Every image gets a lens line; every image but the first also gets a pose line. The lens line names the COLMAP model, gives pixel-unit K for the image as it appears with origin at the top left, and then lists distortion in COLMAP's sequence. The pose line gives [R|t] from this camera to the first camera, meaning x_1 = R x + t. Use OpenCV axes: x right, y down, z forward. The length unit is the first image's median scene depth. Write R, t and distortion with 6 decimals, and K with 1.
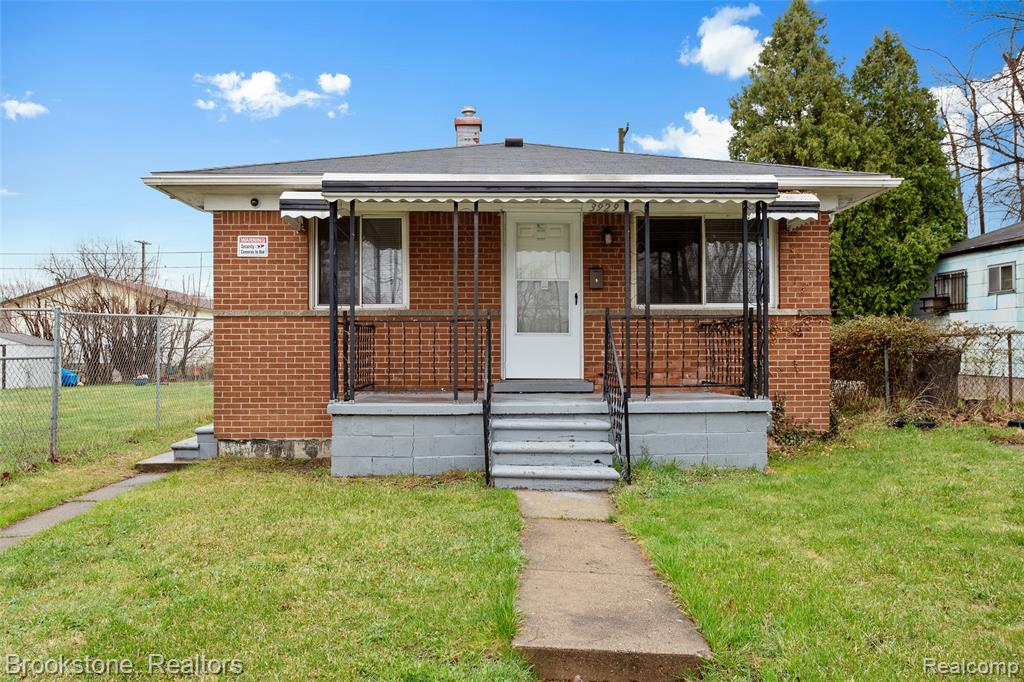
lens RADIAL K [[873.5, 0, 511.6], [0, 873.5, 342.6], [0, 0, 1]] dist [0.071597, 0.001745]
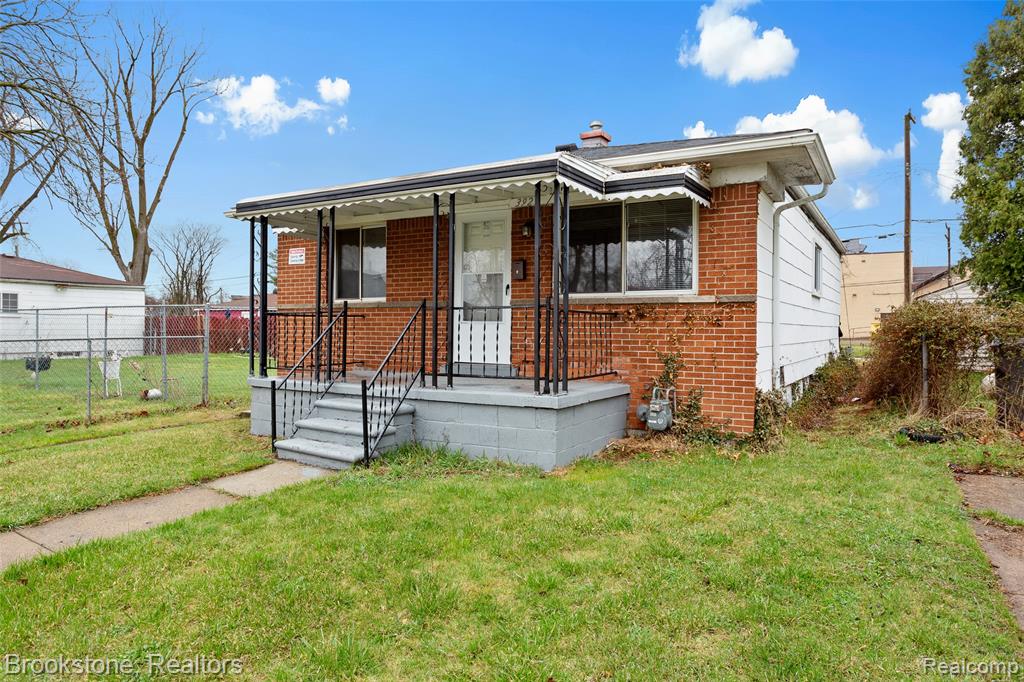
lens RADIAL K [[674.7, 0, 510.7], [0, 674.7, 337.5], [0, 0, 1]] dist [0.012751, 0.005733]
pose [[0.837412, 0.014968, -0.546367, 0.525789], [-0.004815, 0.999788, 0.020008, -0.008340], [0.546551, -0.014124, 0.837307, 0.312584]]
